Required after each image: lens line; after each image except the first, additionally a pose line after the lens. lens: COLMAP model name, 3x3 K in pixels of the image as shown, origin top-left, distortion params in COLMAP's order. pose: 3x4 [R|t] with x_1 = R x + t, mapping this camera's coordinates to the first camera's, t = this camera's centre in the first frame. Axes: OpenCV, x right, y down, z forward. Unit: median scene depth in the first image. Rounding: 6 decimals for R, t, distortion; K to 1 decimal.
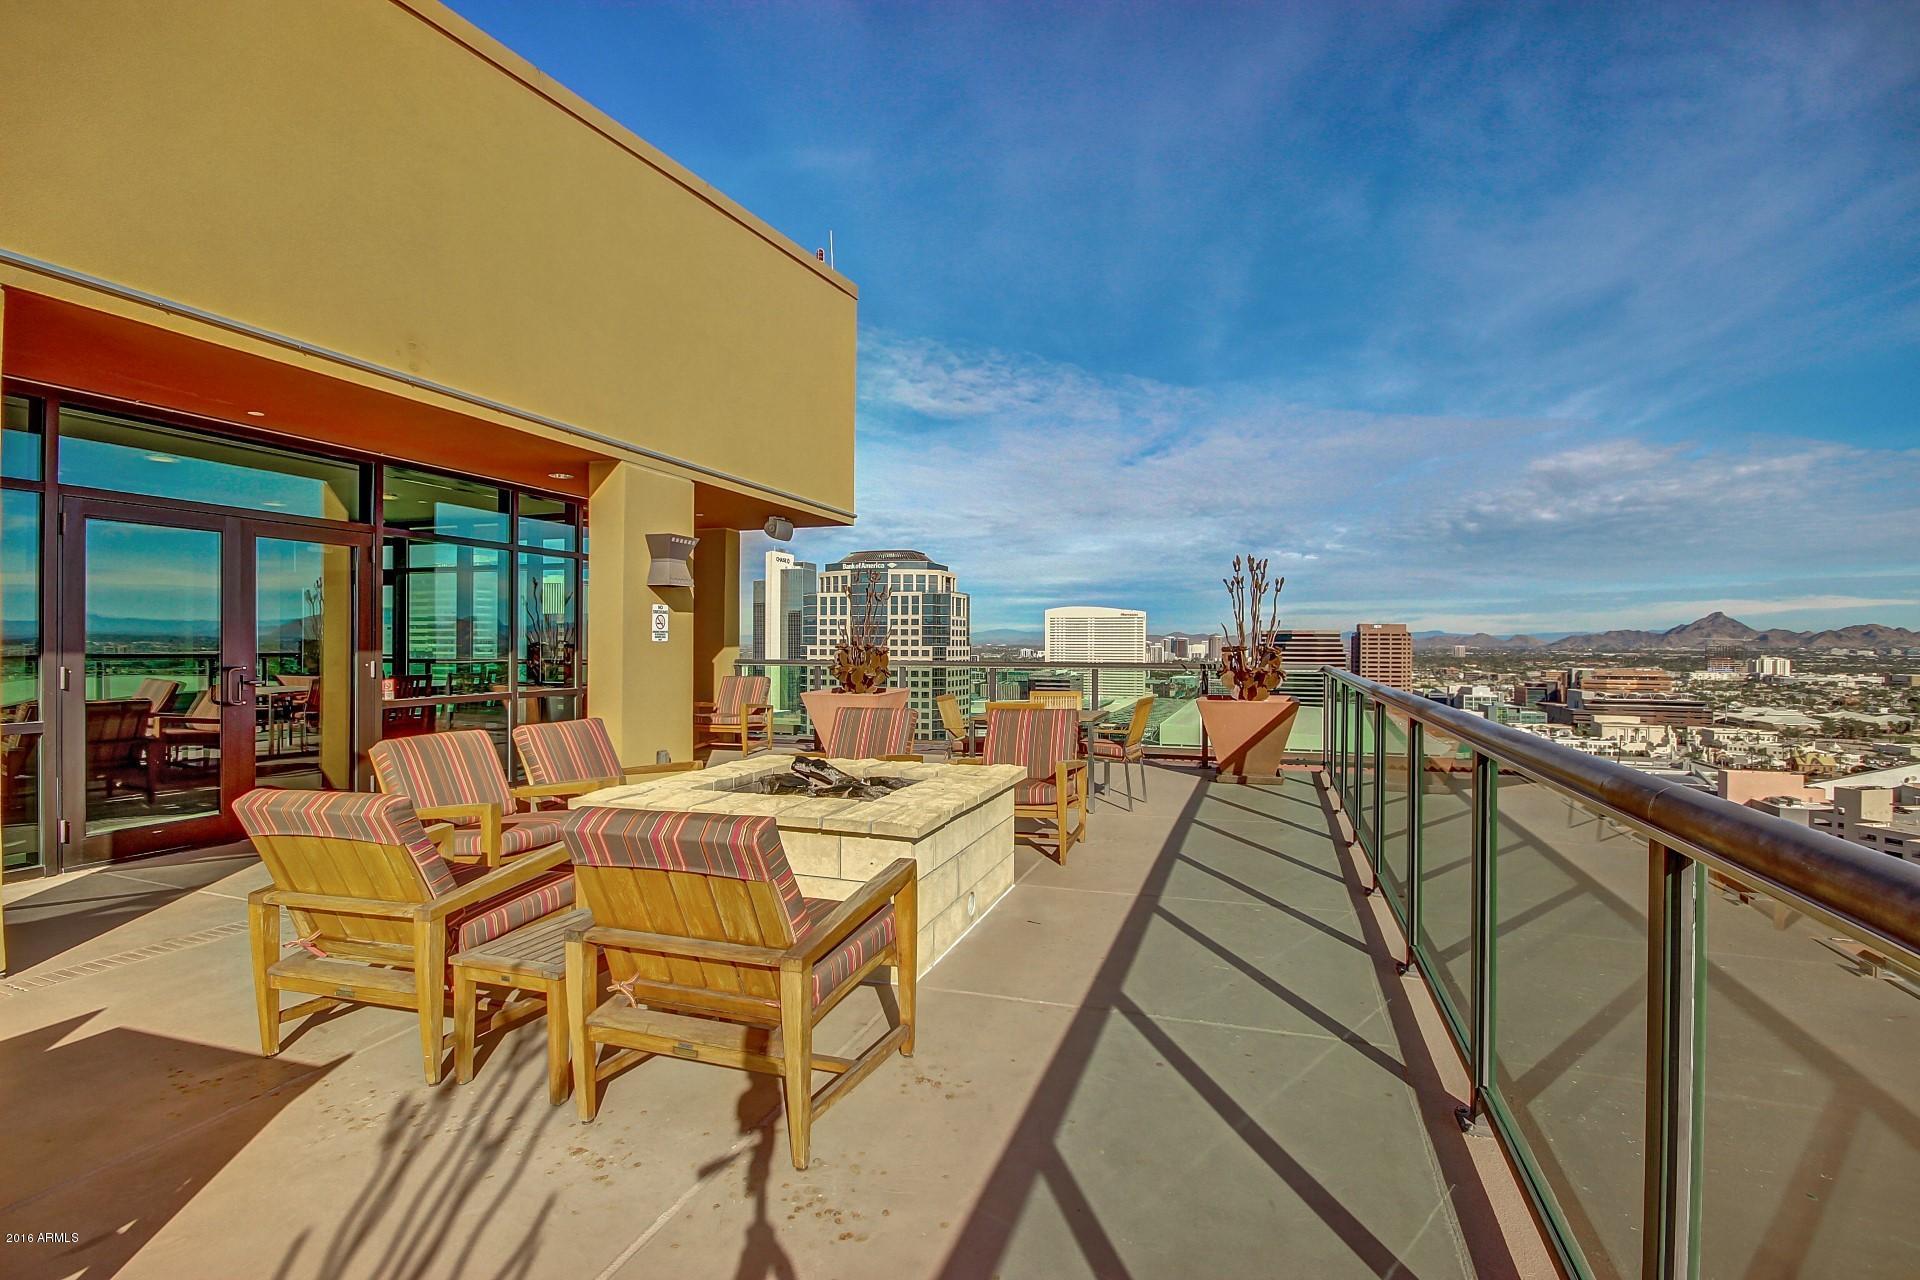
lens RADIAL K [[903.9, 0, 968.4], [0, 903.9, 646.5], [0, 0, 1]] dist [-0.000888, -0.000200]
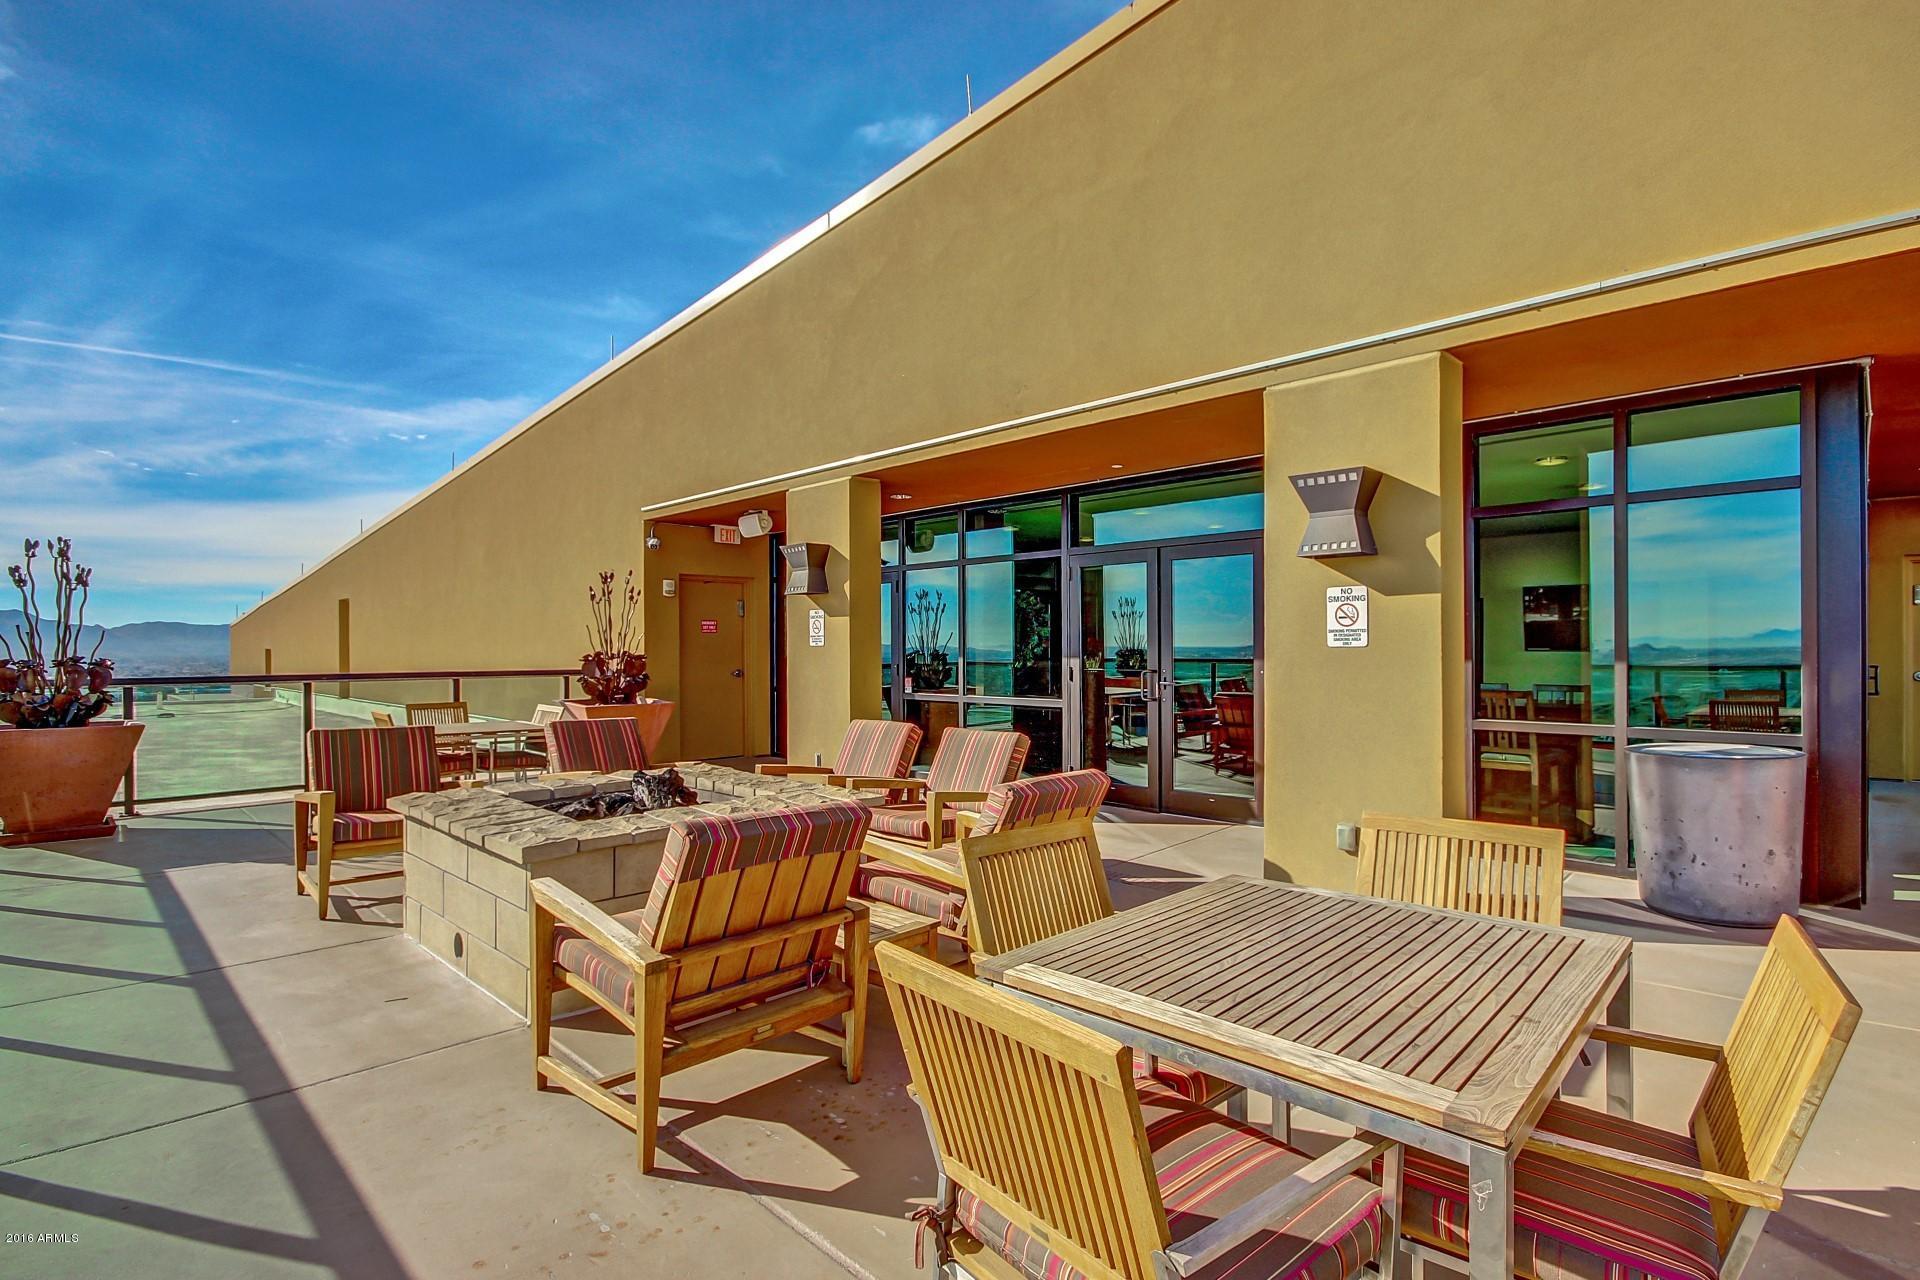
lens RADIAL K [[903.9, 0, 958.8], [0, 903.9, 646.1], [0, 0, 1]] dist [-0.000888, -0.000200]
pose [[-0.435080, -0.010255, -0.900333, 0.492117], [-0.005155, 0.999947, -0.008898, 0.001618], [0.900377, 0.000769, -0.435110, 1.535276]]
